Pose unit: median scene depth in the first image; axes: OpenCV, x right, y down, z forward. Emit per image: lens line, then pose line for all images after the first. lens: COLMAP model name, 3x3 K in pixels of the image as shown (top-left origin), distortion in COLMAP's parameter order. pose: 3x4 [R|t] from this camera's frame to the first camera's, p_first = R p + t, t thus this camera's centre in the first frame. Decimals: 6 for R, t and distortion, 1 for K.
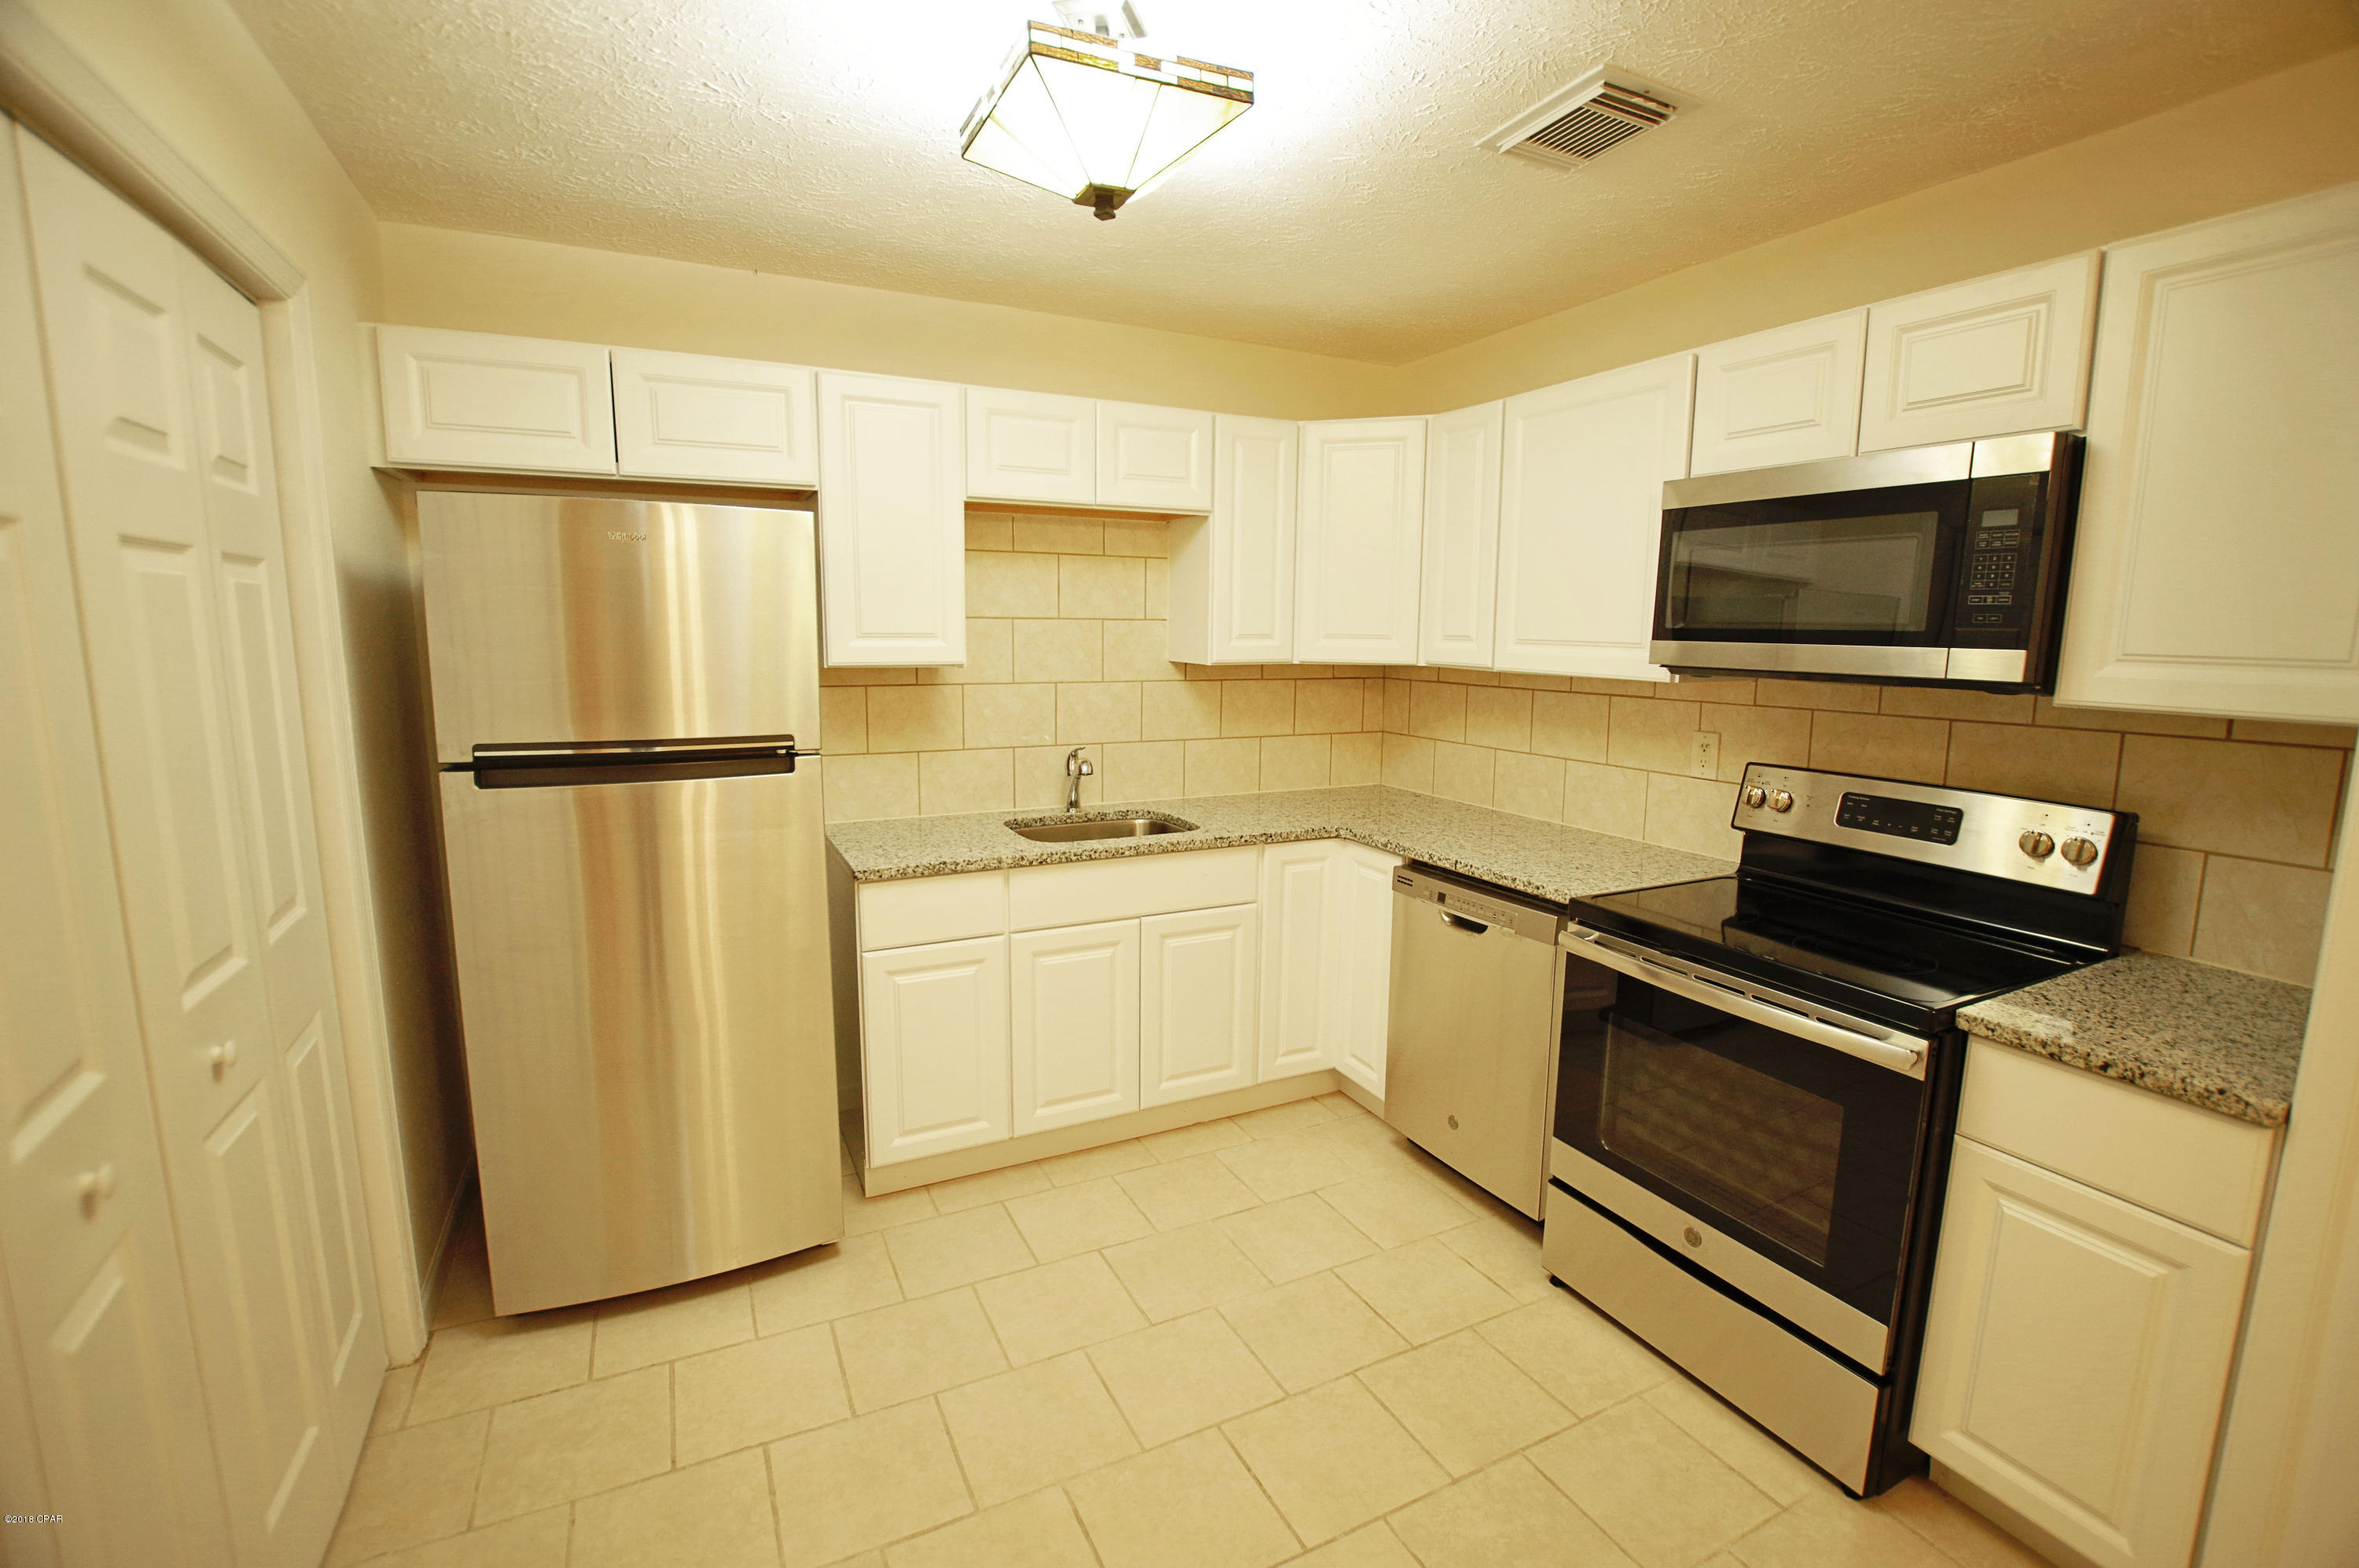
lens RADIAL K [[1040.5, 0, 1193.4], [0, 1040.5, 786.2], [0, 0, 1]] dist [-0.042792, 0.008075]
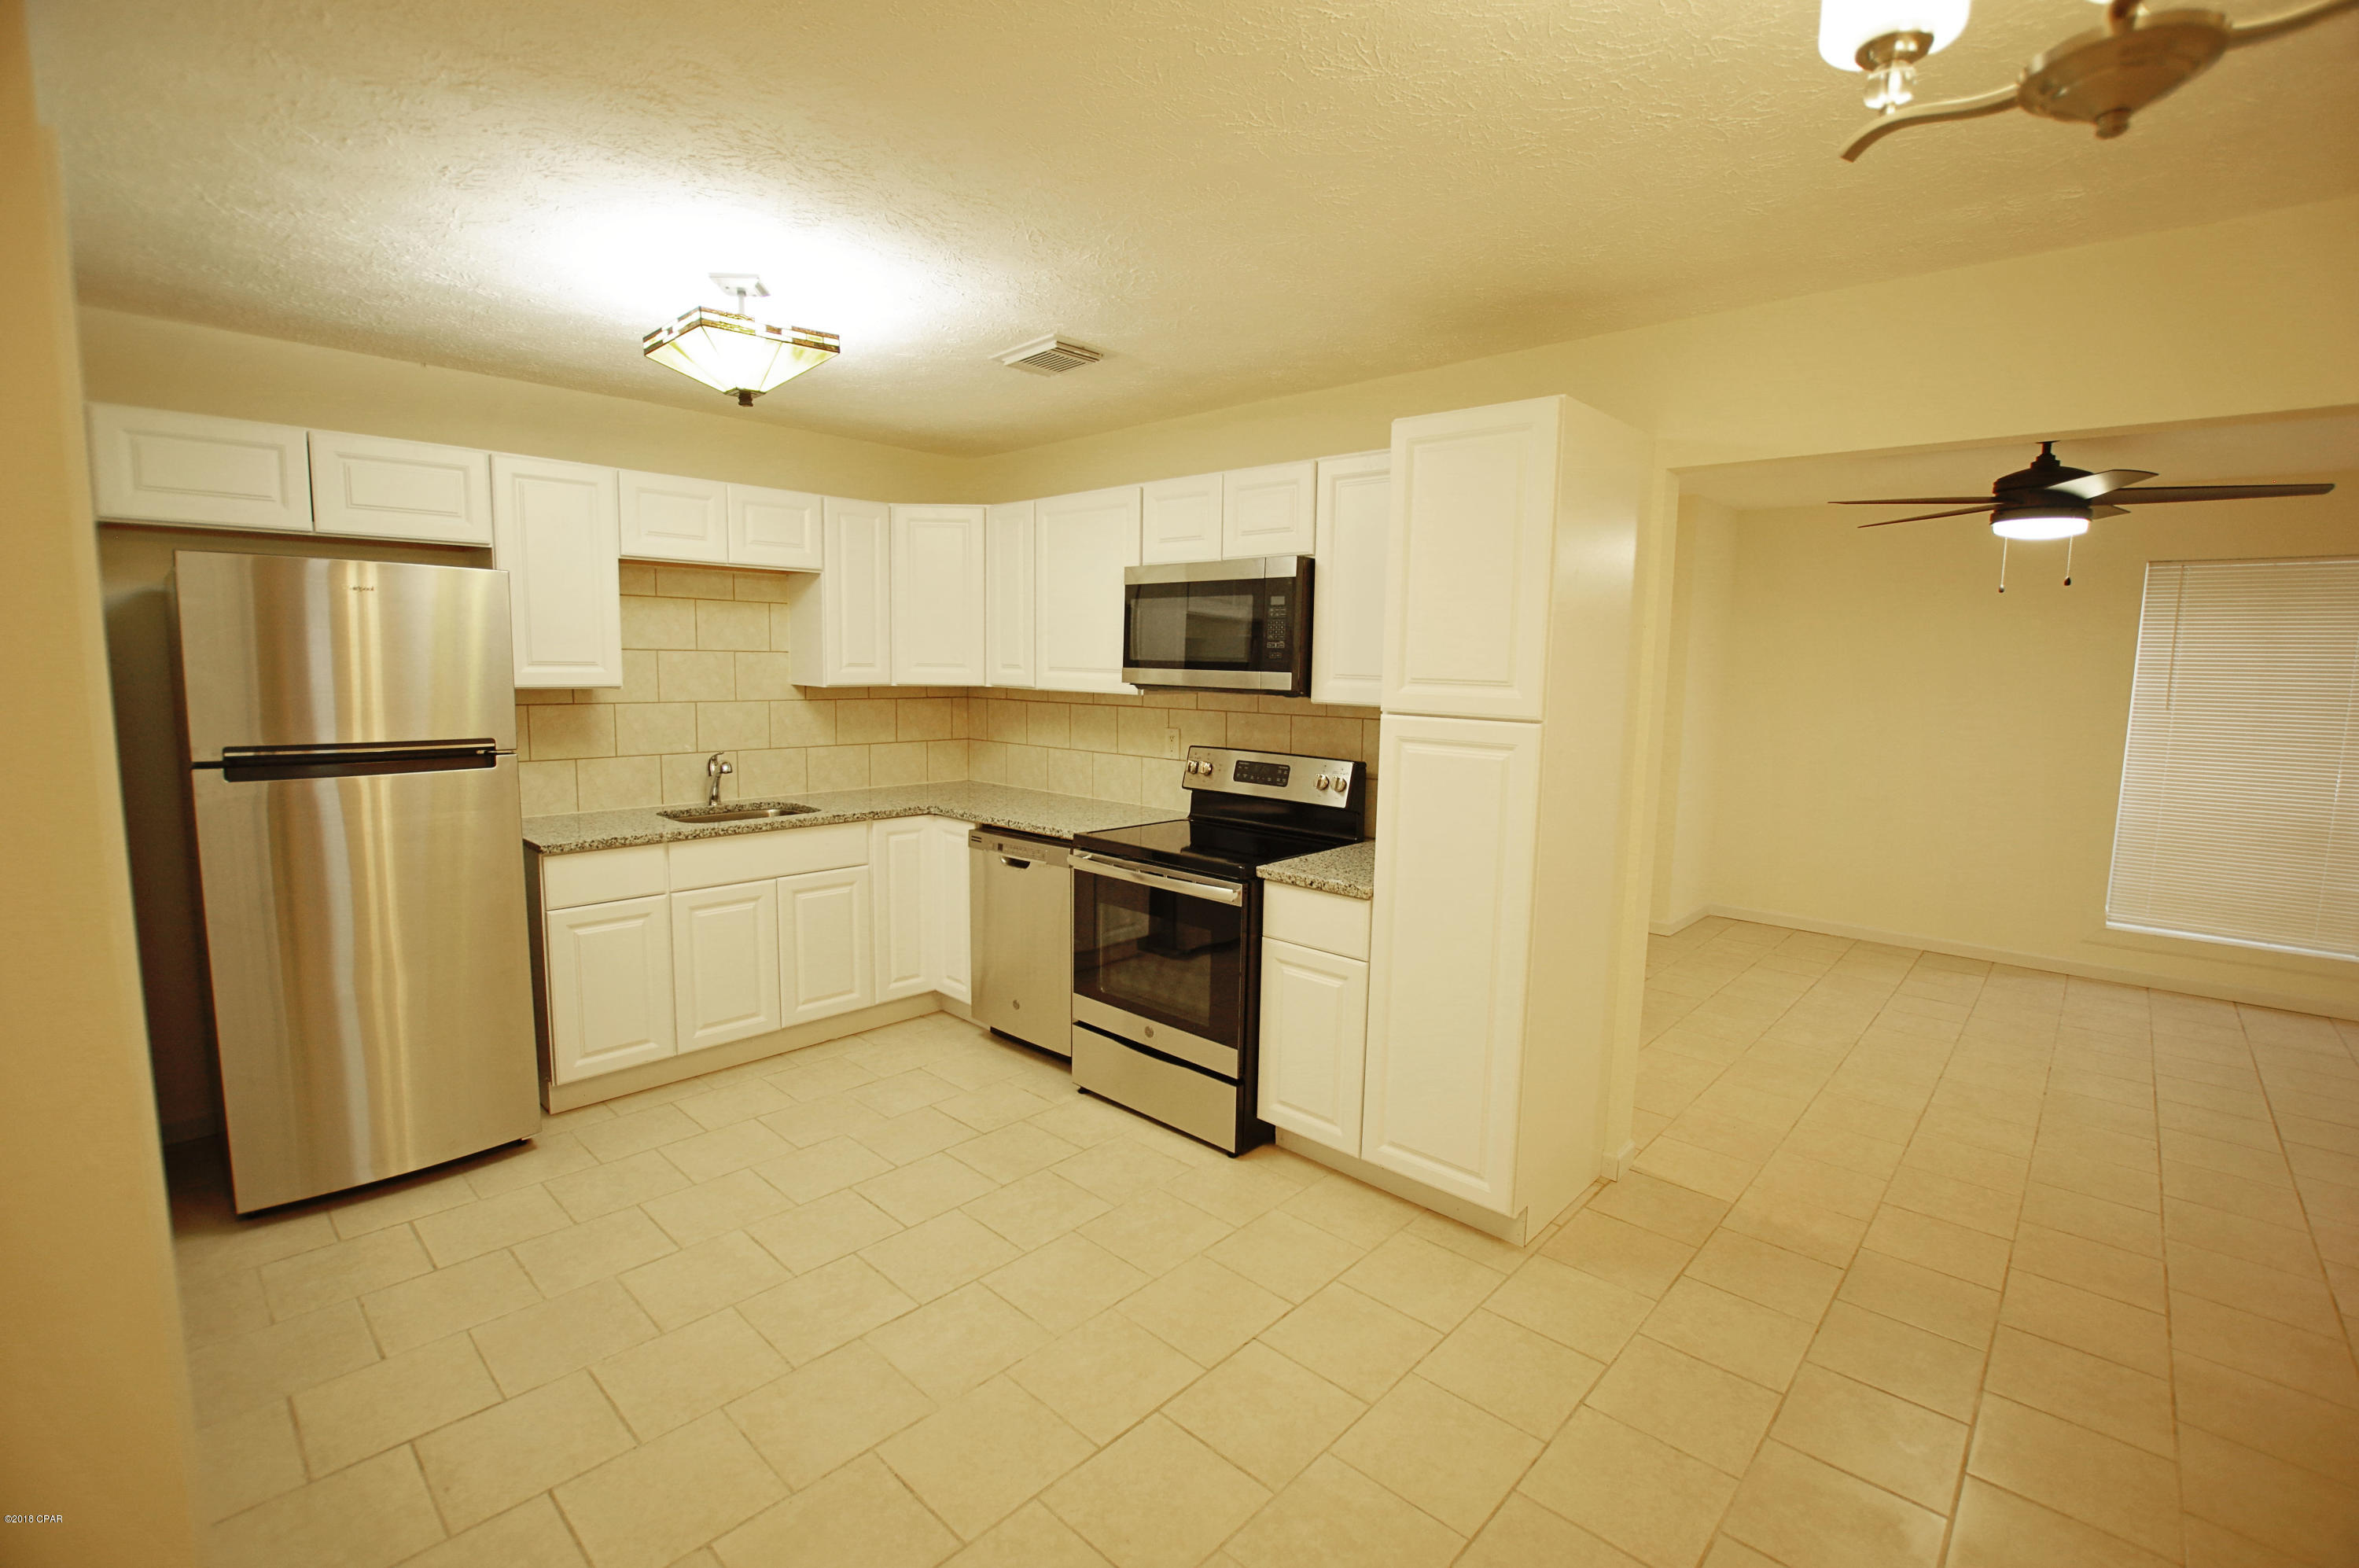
lens RADIAL K [[1040.5, 0, 1193.4], [0, 1040.5, 786.2], [0, 0, 1]] dist [-0.042792, 0.008075]
pose [[0.938656, -0.034317, 0.343143, 0.000057], [0.043629, 0.998858, -0.019452, 0.064691], [-0.342083, 0.033230, 0.939082, -0.452532]]
